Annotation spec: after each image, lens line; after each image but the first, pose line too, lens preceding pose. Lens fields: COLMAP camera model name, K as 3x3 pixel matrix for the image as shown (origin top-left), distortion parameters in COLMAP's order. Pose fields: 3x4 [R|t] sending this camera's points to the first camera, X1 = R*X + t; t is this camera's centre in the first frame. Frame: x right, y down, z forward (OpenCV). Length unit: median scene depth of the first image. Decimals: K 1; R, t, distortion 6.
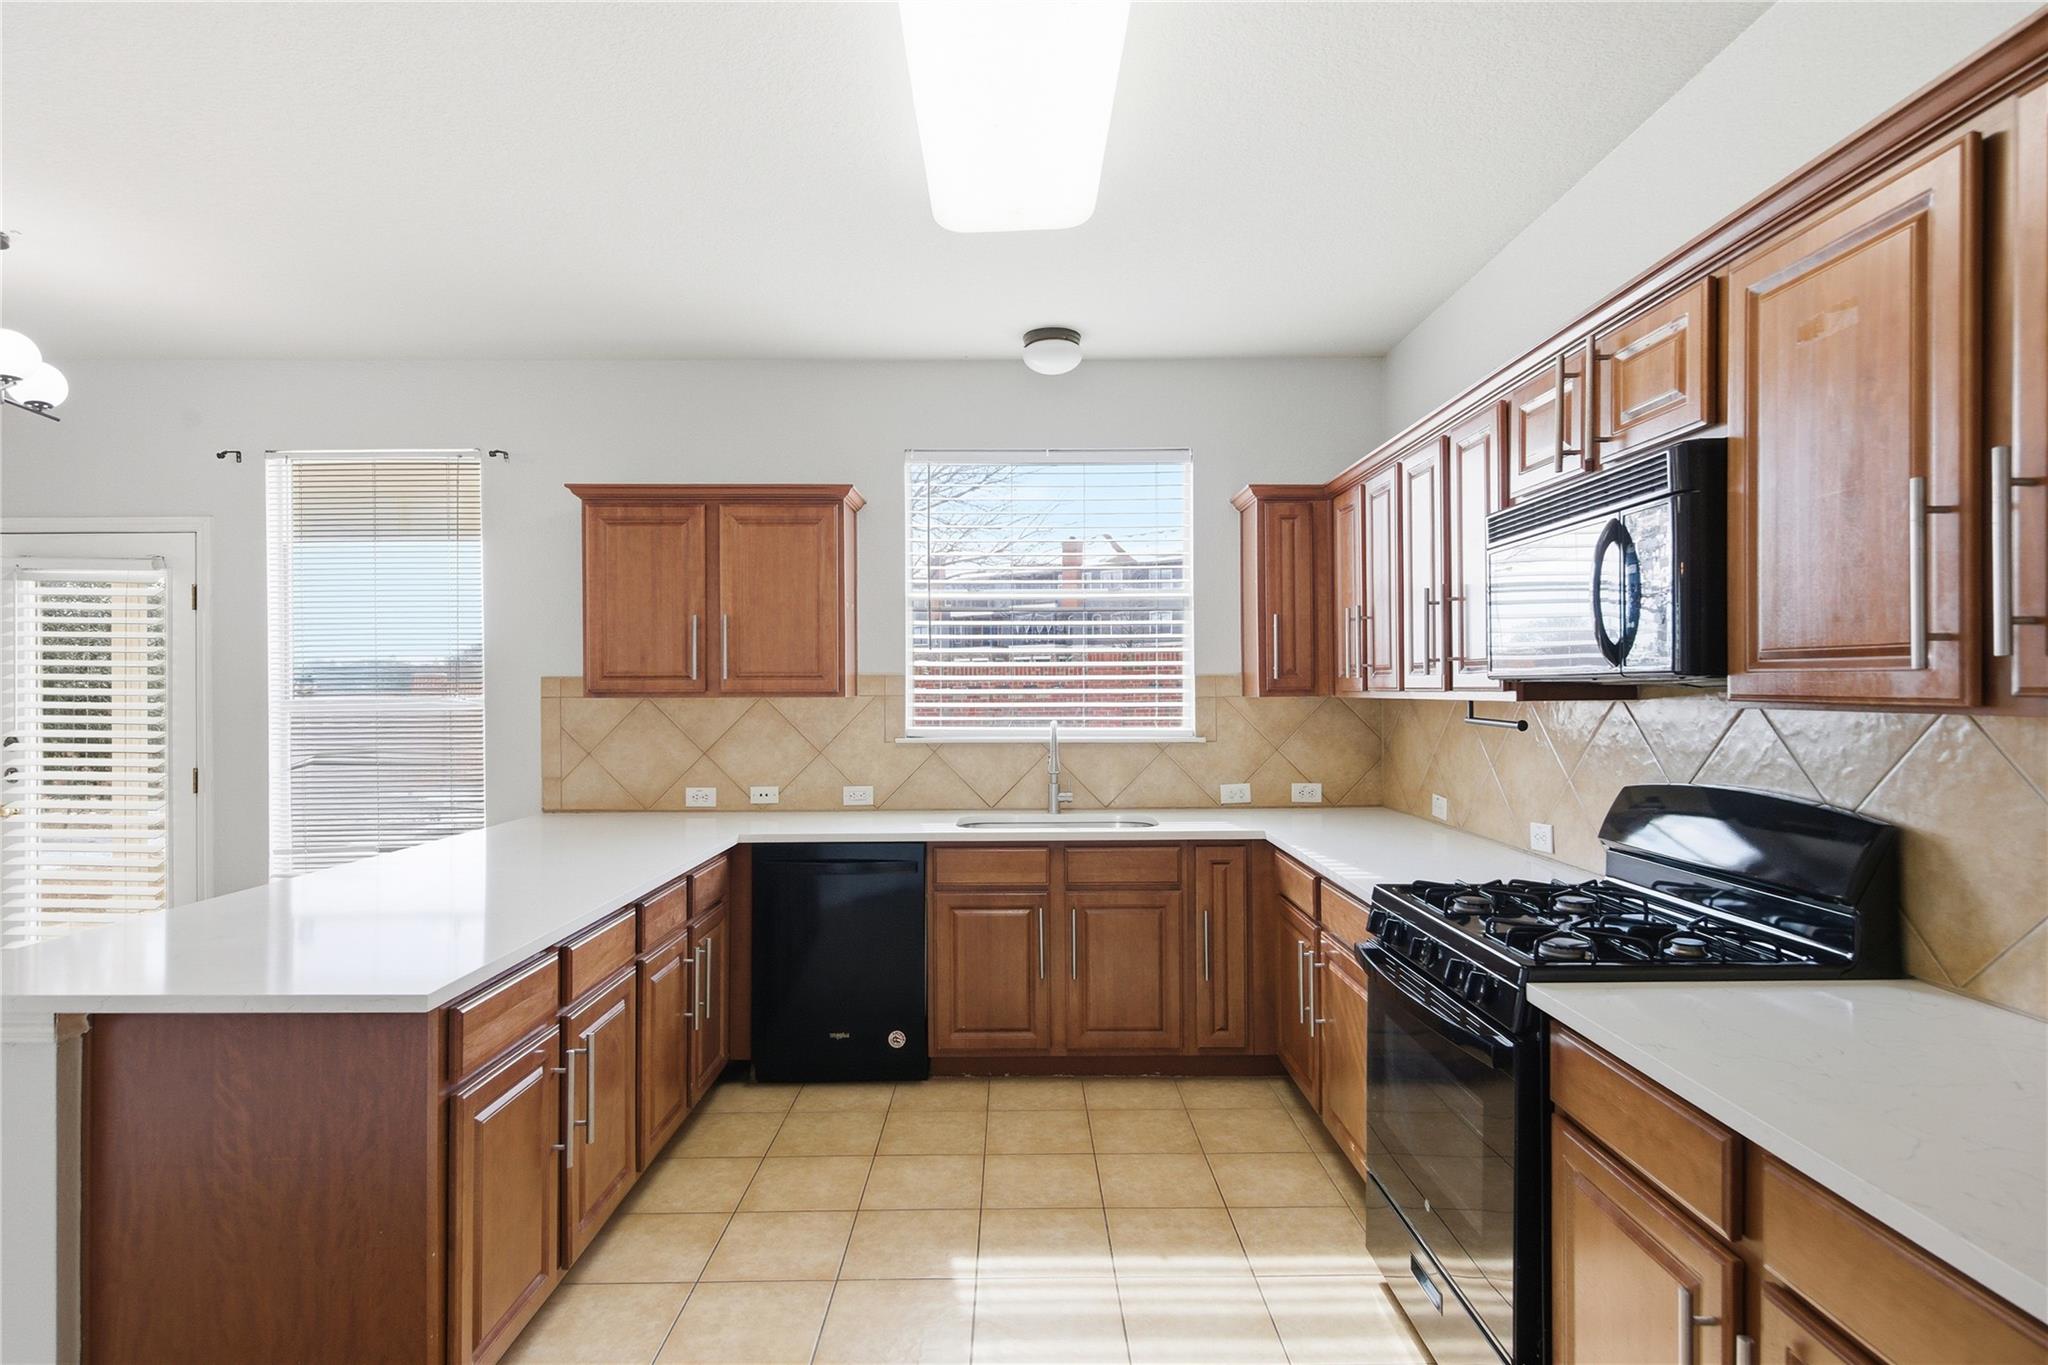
lens RADIAL K [[1022.5, 0, 1008.2], [0, 1022.5, 686.6], [0, 0, 1]] dist [0.002105, -0.002475]
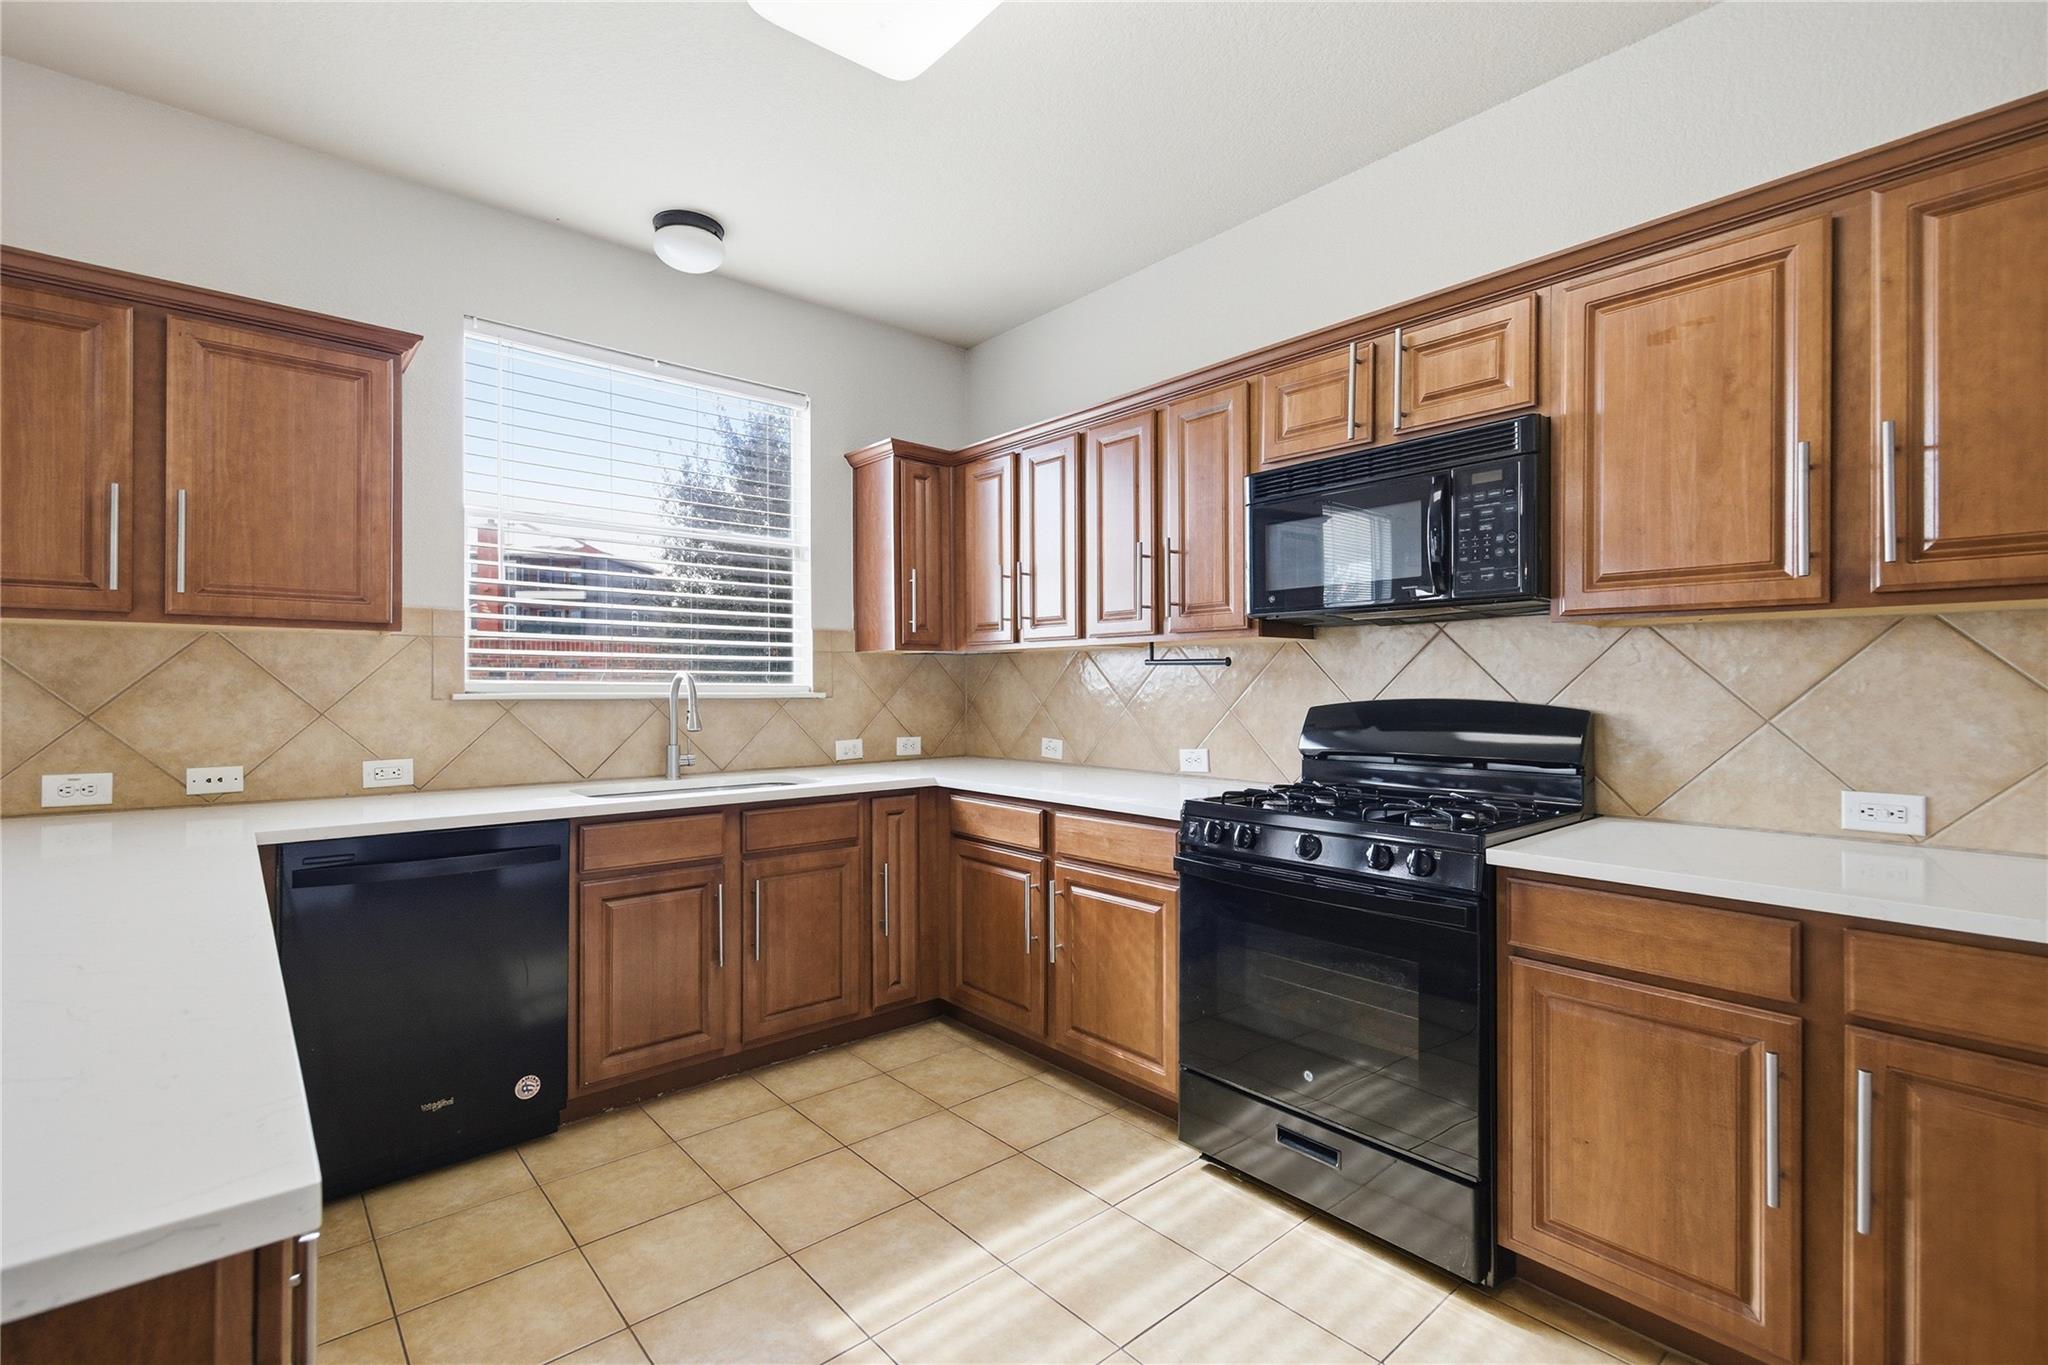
lens RADIAL K [[910.5, 0, 1017.6], [0, 910.5, 682.2], [0, 0, 1]] dist [0.003715, -0.002044]
pose [[0.758746, 0.009233, 0.651321, -0.253489], [-0.006307, 0.999957, -0.006827, 0.048606], [-0.651356, 0.001072, 0.758771, 0.244430]]
